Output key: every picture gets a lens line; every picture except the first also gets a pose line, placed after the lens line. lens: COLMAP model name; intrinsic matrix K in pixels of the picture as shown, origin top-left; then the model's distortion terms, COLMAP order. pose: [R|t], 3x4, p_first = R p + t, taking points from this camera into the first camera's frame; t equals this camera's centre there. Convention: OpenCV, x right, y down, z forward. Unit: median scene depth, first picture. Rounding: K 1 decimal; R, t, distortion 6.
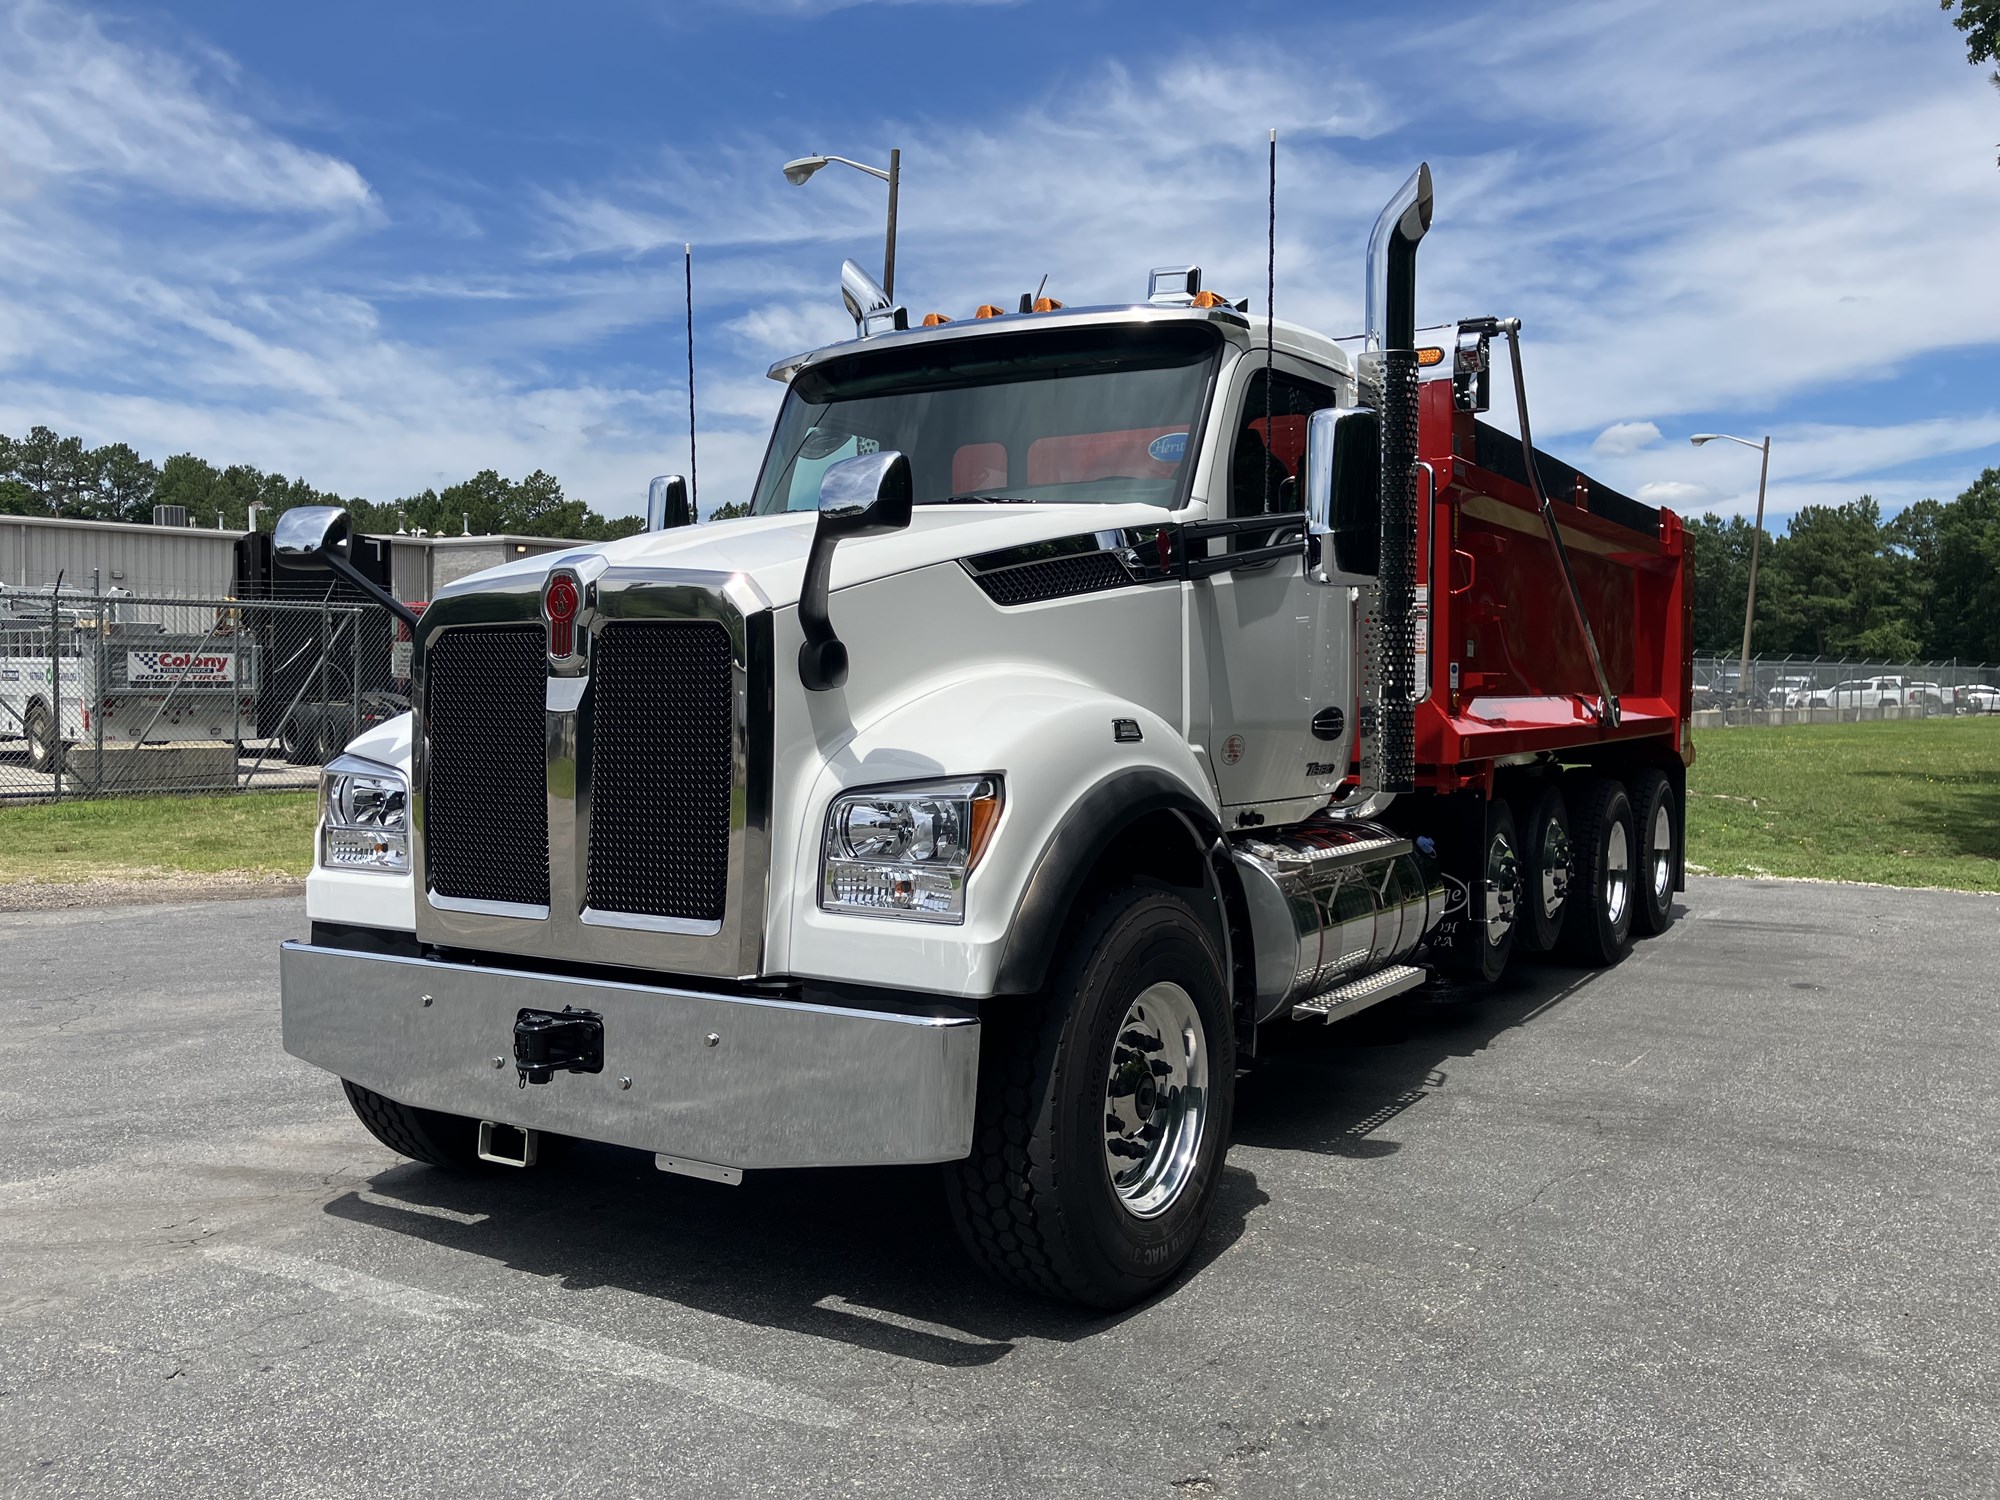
lens RADIAL K [[1663.6, 0, 1012.0], [0, 1663.6, 762.9], [0, 0, 1]] dist [0.015762, 0.007516]
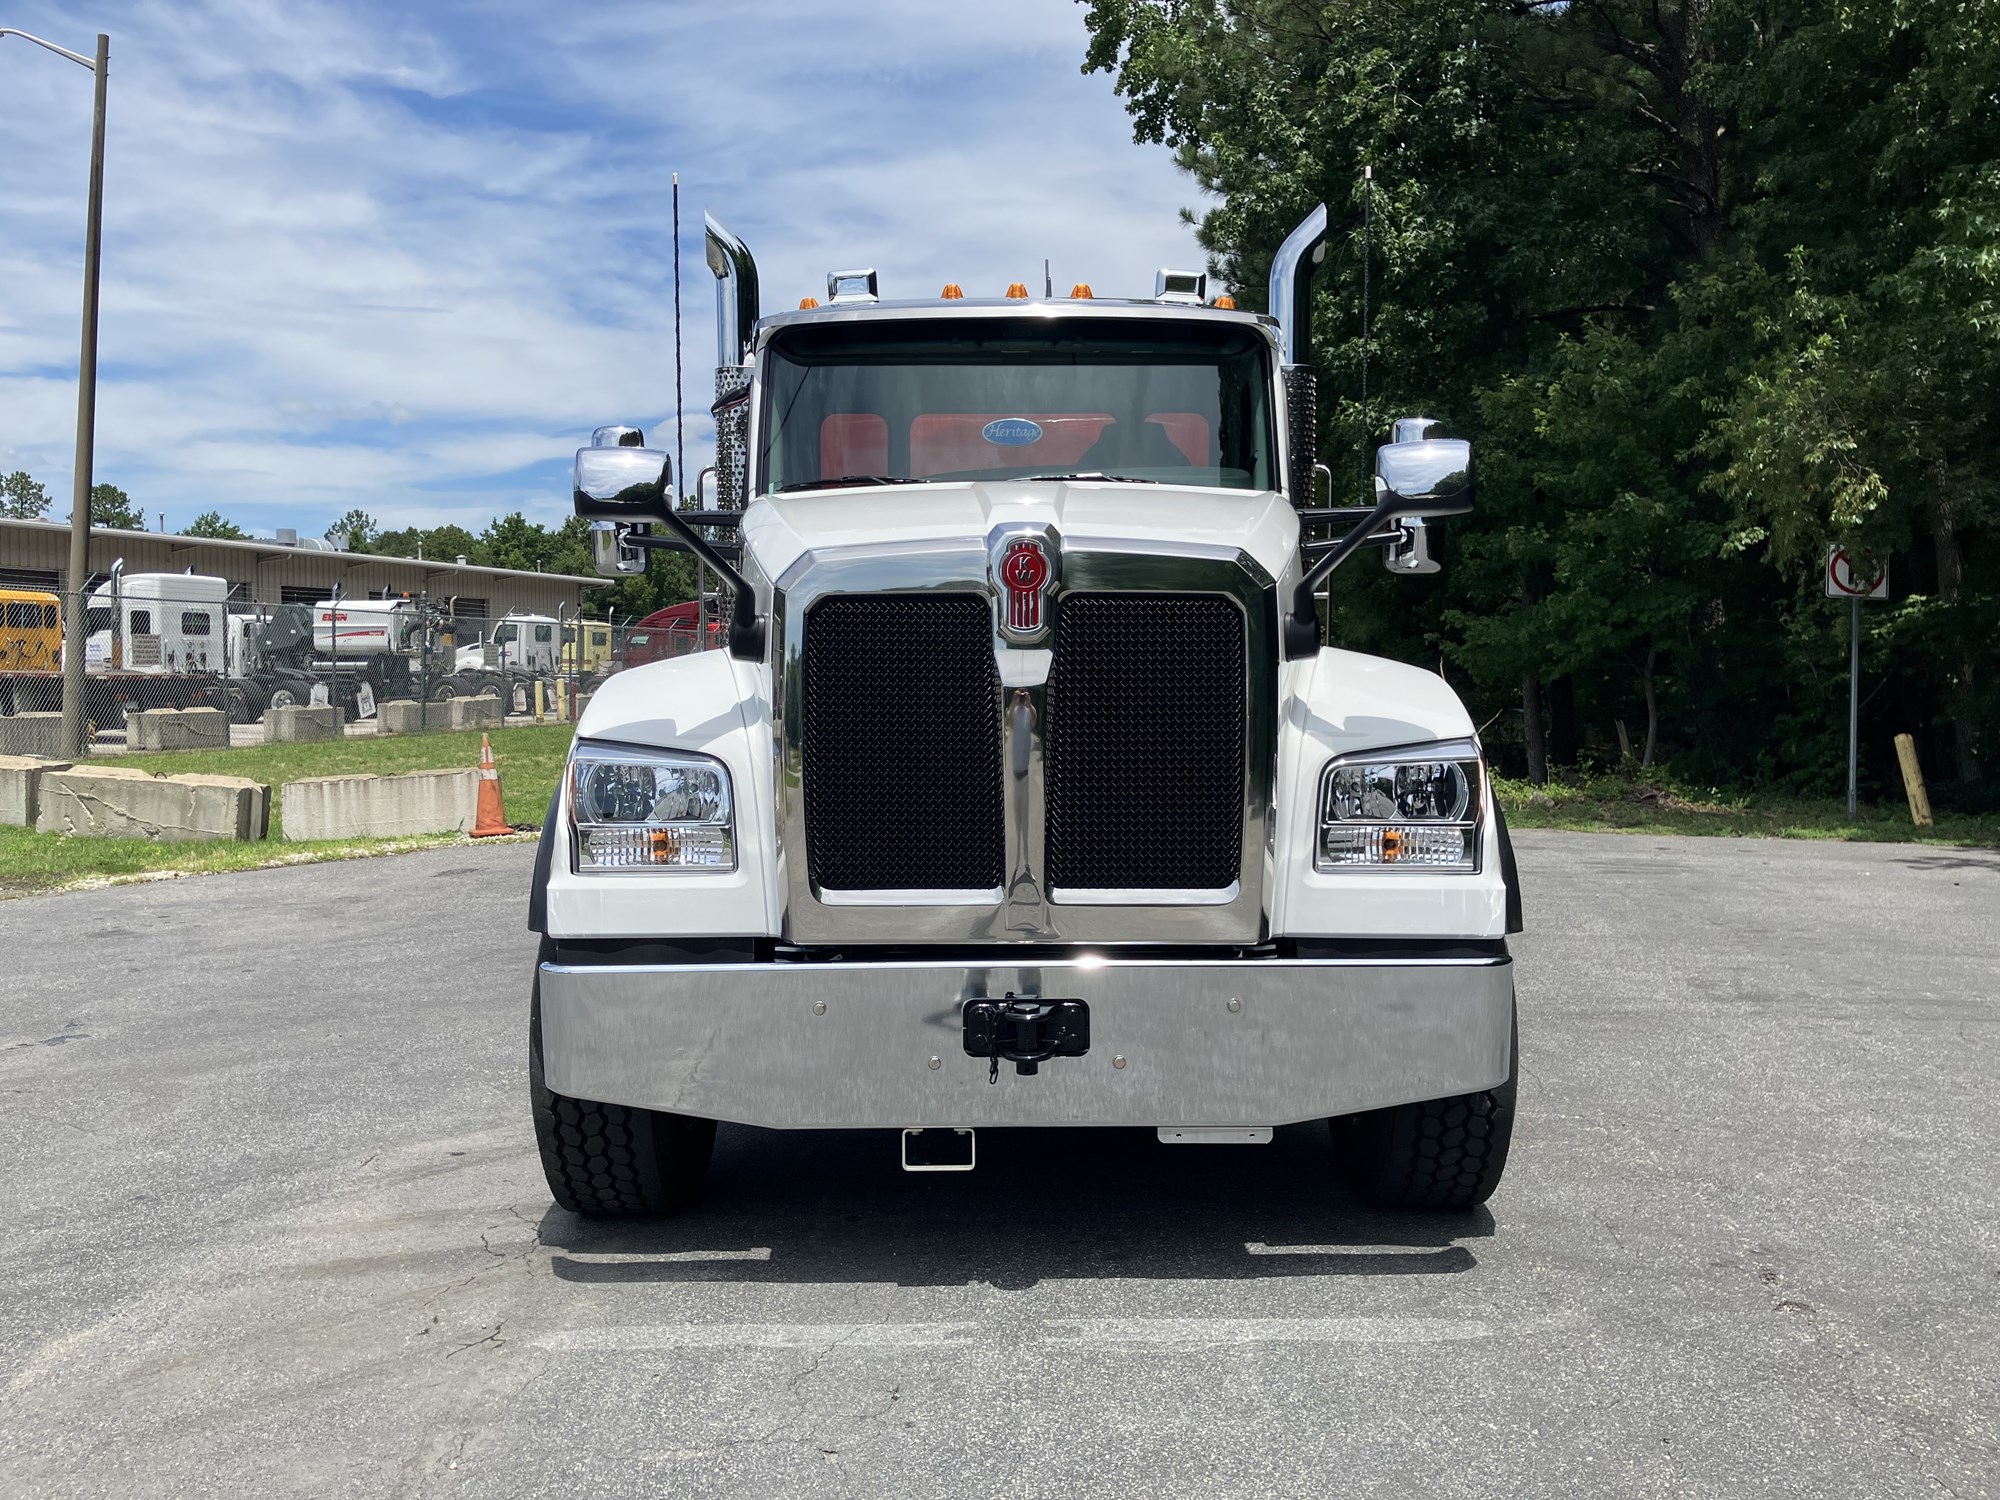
lens RADIAL K [[1663.6, 0, 967.5], [0, 1663.6, 756.6], [0, 0, 1]] dist [0.015762, 0.007516]
pose [[0.849987, -0.032370, 0.525808, -0.708868], [0.026935, 0.999475, 0.017989, -0.005770], [-0.526115, -0.001127, 0.850413, 0.188855]]
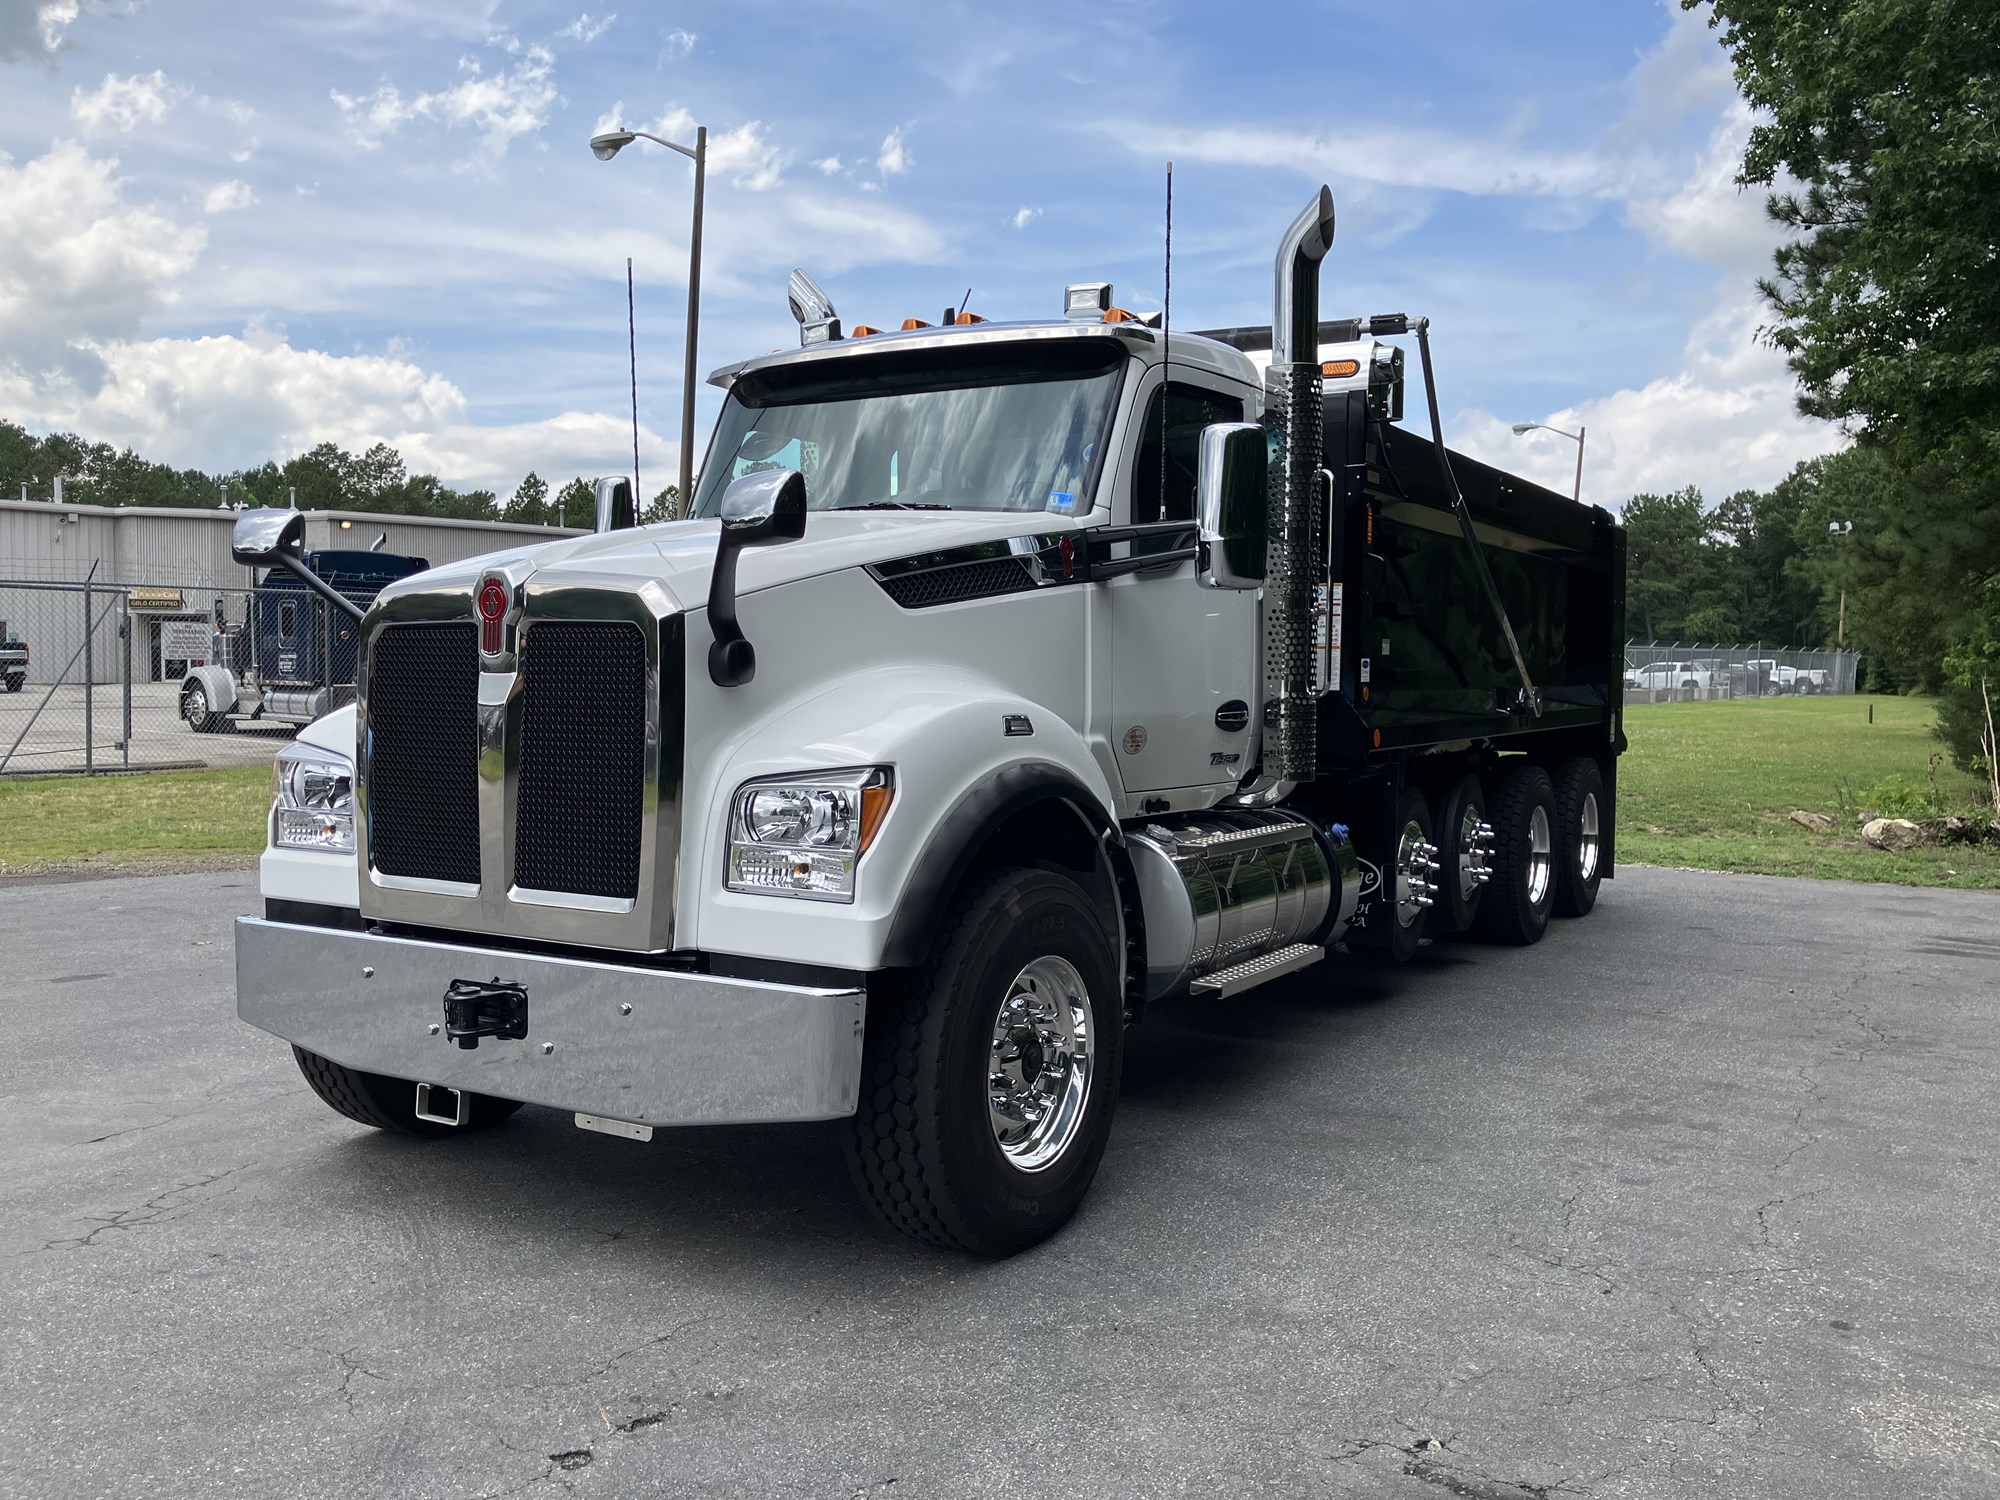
lens RADIAL K [[1663.6, 0, 1024.7], [0, 1663.6, 777.4], [0, 0, 1]] dist [0.015762, 0.007516]
pose [[0.999978, 0.004175, 0.005231, 0.064257], [-0.004293, 0.999728, 0.022907, -0.009623], [-0.005134, -0.022929, 0.999724, -0.075991]]
